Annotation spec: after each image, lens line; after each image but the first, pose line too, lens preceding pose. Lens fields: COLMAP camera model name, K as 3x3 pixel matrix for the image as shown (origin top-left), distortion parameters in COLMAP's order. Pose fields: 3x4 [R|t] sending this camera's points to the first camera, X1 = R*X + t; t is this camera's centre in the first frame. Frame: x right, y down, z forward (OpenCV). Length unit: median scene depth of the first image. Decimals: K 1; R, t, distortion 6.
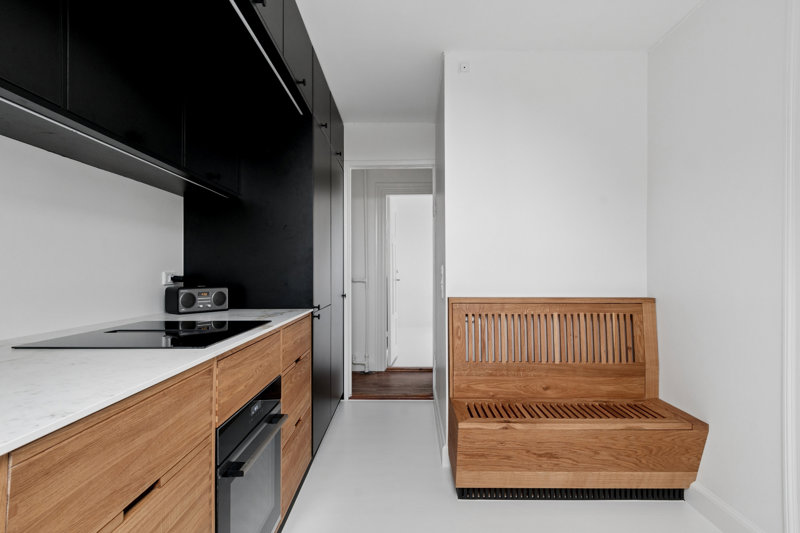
lens RADIAL K [[424.9, 0, 401.4], [0, 424.9, 268.1], [0, 0, 1]] dist [0.007369, -0.007407]
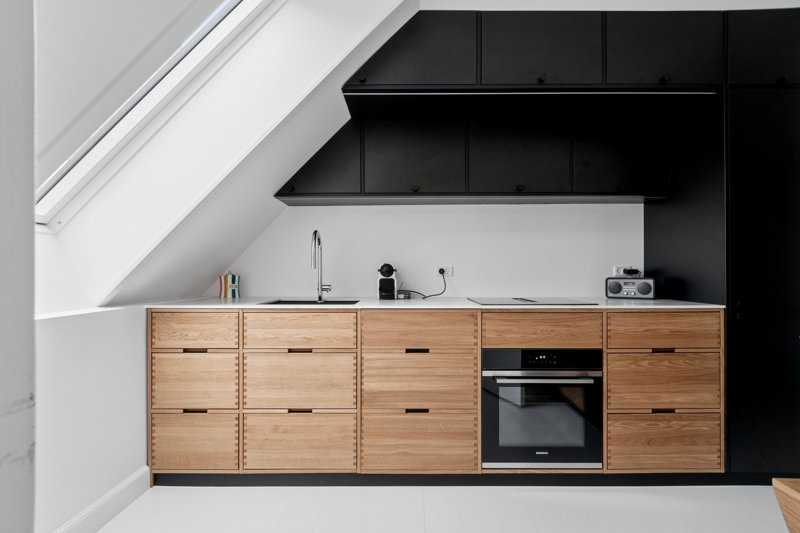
lens RADIAL K [[424.9, 0, 401.5], [0, 424.9, 267.4], [0, 0, 1]] dist [0.007369, -0.007407]
pose [[-0.024321, 0.002085, -0.999702, 0.796534], [0.009093, 0.999957, 0.001864, 0.004748], [0.999663, -0.009045, -0.024339, 0.372360]]
